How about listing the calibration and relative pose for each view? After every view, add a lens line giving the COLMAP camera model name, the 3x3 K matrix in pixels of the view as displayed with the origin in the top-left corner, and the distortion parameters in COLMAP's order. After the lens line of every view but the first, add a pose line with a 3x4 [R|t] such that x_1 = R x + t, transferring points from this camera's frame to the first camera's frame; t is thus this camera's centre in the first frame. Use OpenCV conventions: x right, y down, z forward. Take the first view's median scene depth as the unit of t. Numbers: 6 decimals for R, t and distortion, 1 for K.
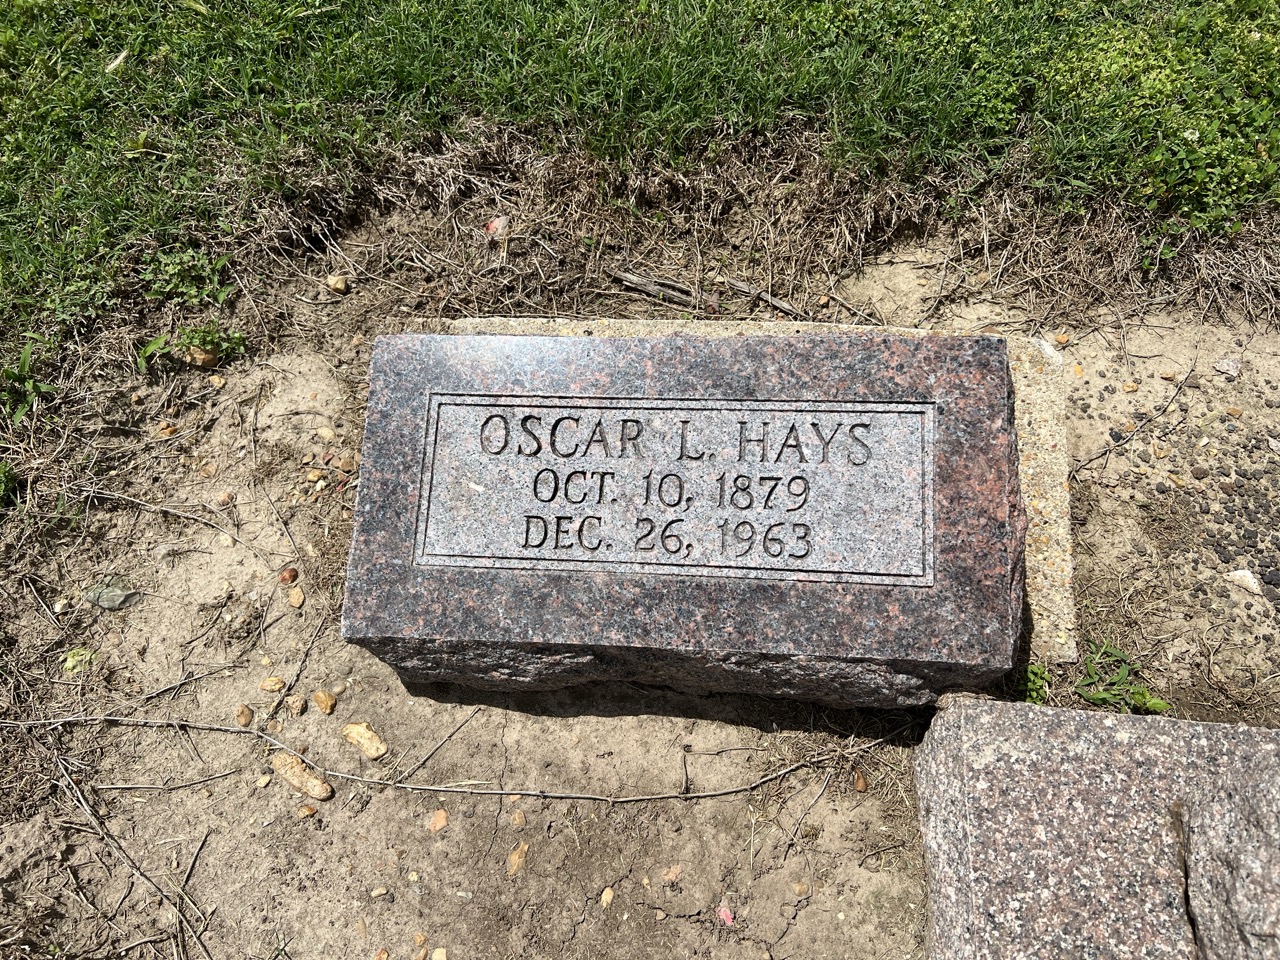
lens RADIAL K [[991.7, 0, 632.2], [0, 991.7, 483.0], [0, 0, 1]] dist [0.056140, -0.057679]
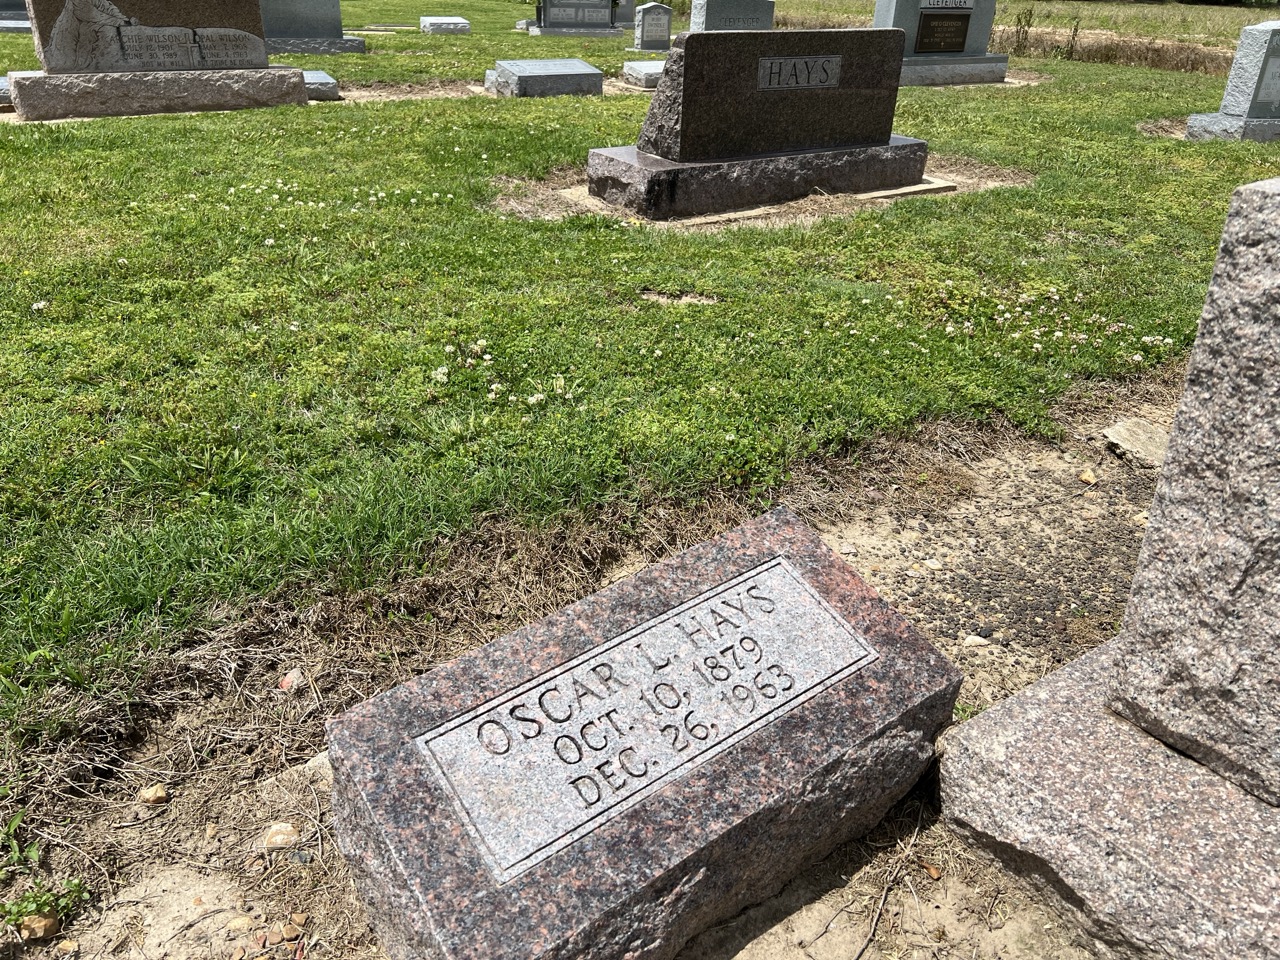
lens RADIAL K [[967.5, 0, 637.0], [0, 967.5, 482.9], [0, 0, 1]] dist [0.051331, -0.062115]
pose [[0.758042, -0.275634, 0.591099, -0.547361], [0.559443, 0.740669, -0.372066, 0.210117], [-0.335254, 0.612728, 0.715660, 0.092821]]
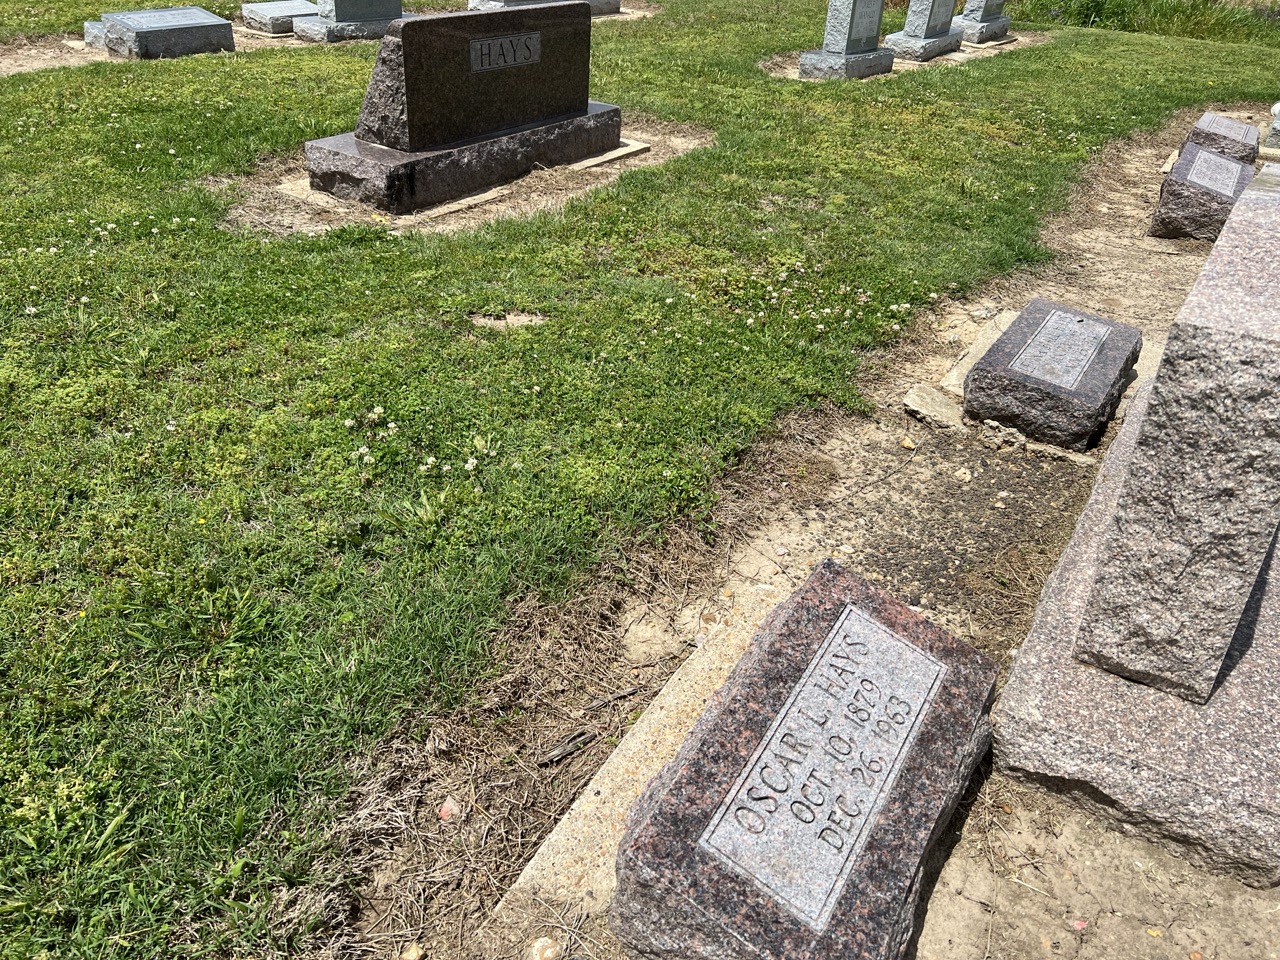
lens RADIAL K [[967.5, 0, 637.0], [0, 967.5, 482.9], [0, 0, 1]] dist [0.051331, -0.062115]
pose [[0.444472, -0.443678, 0.778200, -0.983712], [0.766093, 0.638511, -0.073521, -0.345049], [-0.464270, 0.628851, 0.623699, 0.033461]]
